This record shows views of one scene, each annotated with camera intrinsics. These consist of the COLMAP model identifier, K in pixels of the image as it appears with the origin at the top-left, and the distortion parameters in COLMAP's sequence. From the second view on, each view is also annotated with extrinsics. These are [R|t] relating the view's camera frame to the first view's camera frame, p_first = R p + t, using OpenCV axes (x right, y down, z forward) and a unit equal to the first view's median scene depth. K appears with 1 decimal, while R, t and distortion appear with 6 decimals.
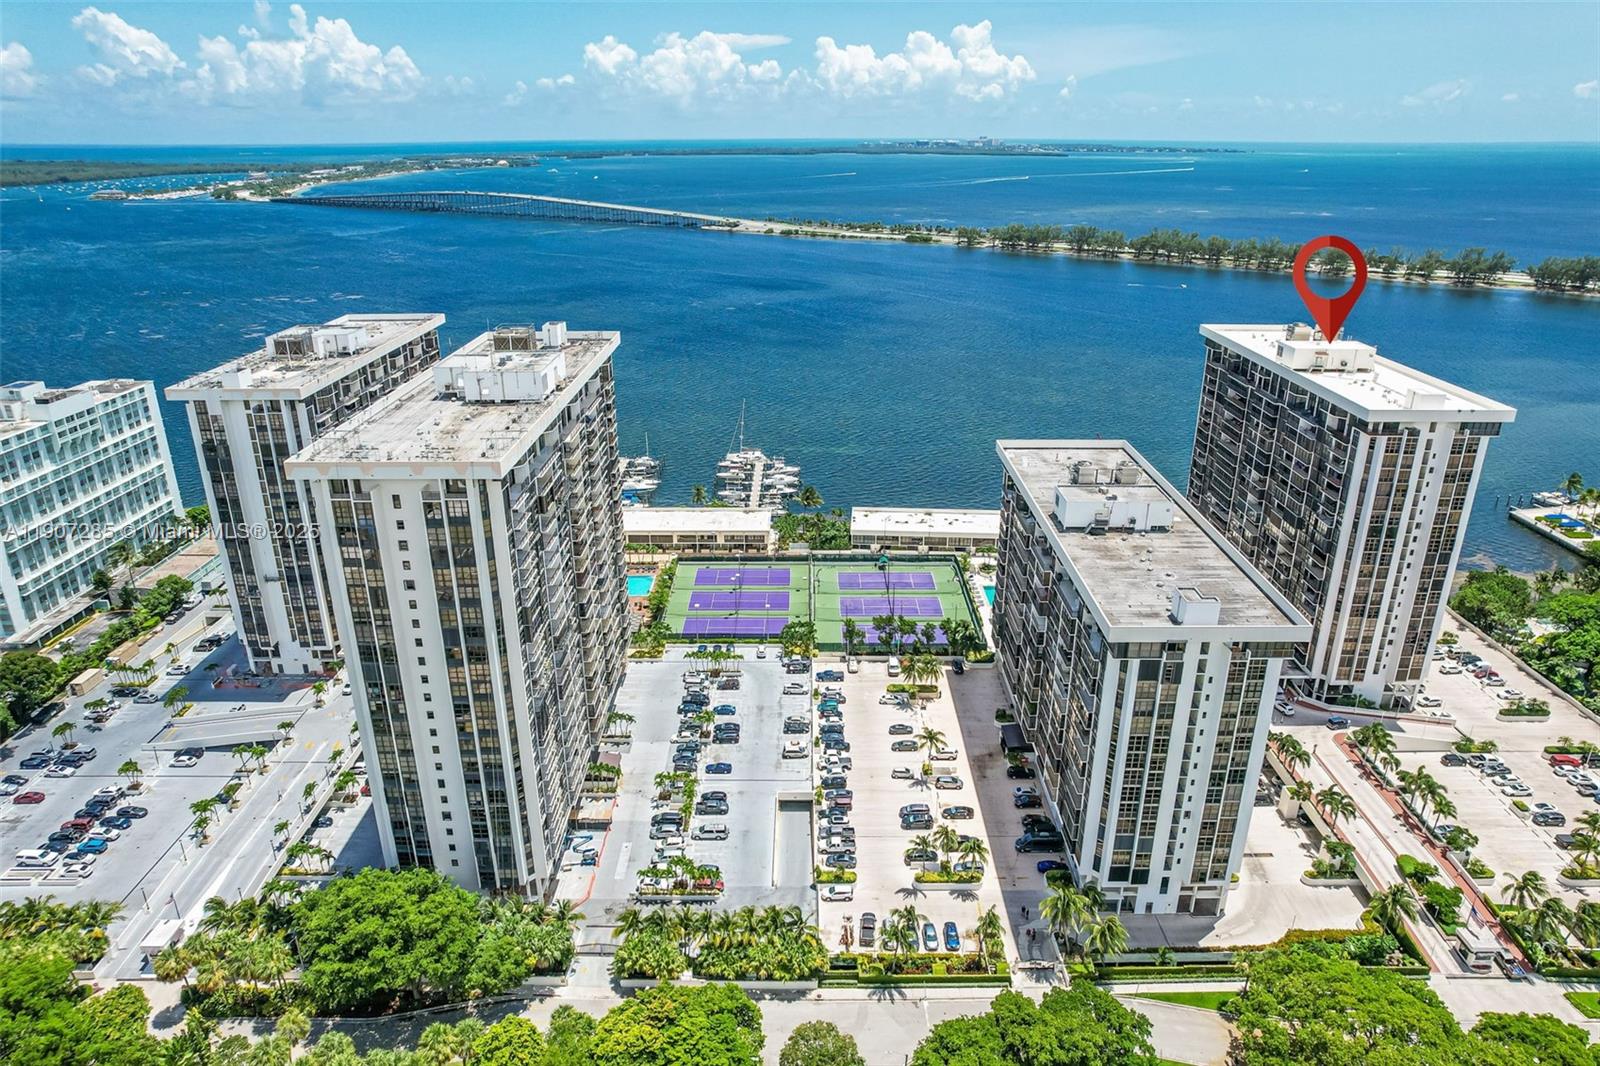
lens RADIAL K [[1008.3, 0, 782.9], [0, 1008.3, 541.4], [0, 0, 1]] dist [-0.047360, 0.027904]
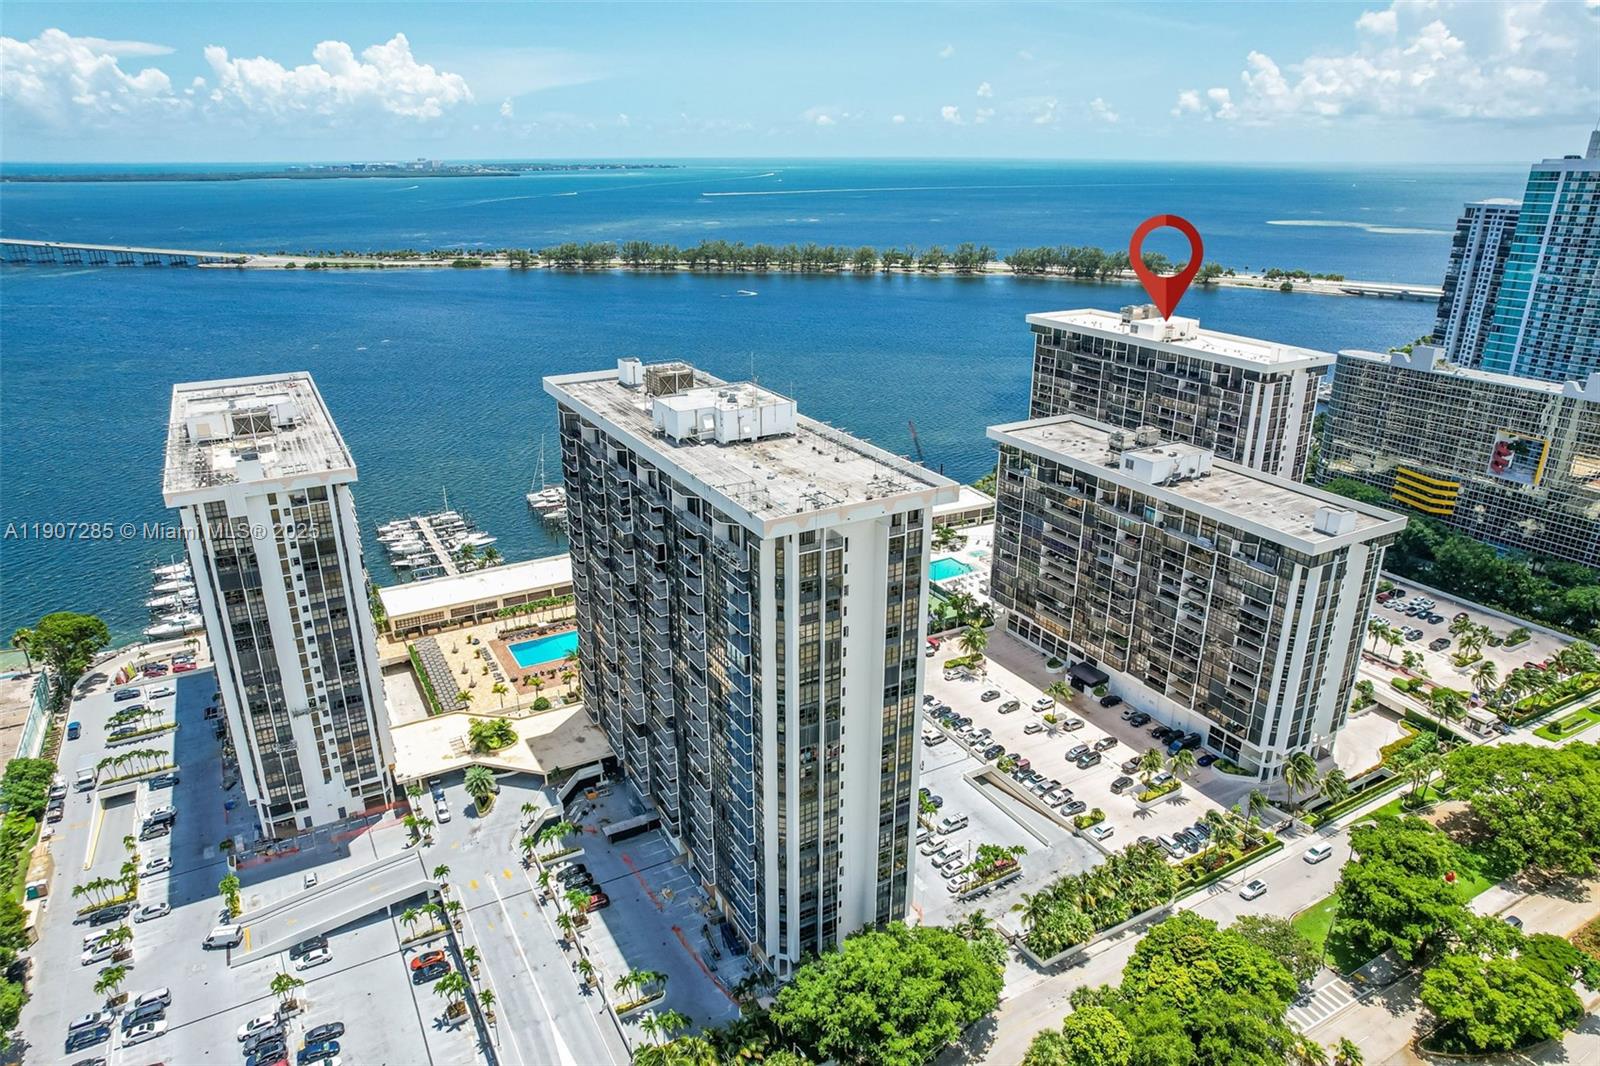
lens RADIAL K [[1008.3, 0, 786.5], [0, 1008.3, 540.4], [0, 0, 1]] dist [-0.047360, 0.027904]
pose [[0.872733, -0.176813, 0.455054, -0.118394], [0.185093, 0.982358, 0.026715, -0.010899], [-0.451749, 0.060912, 0.890063, 0.024129]]
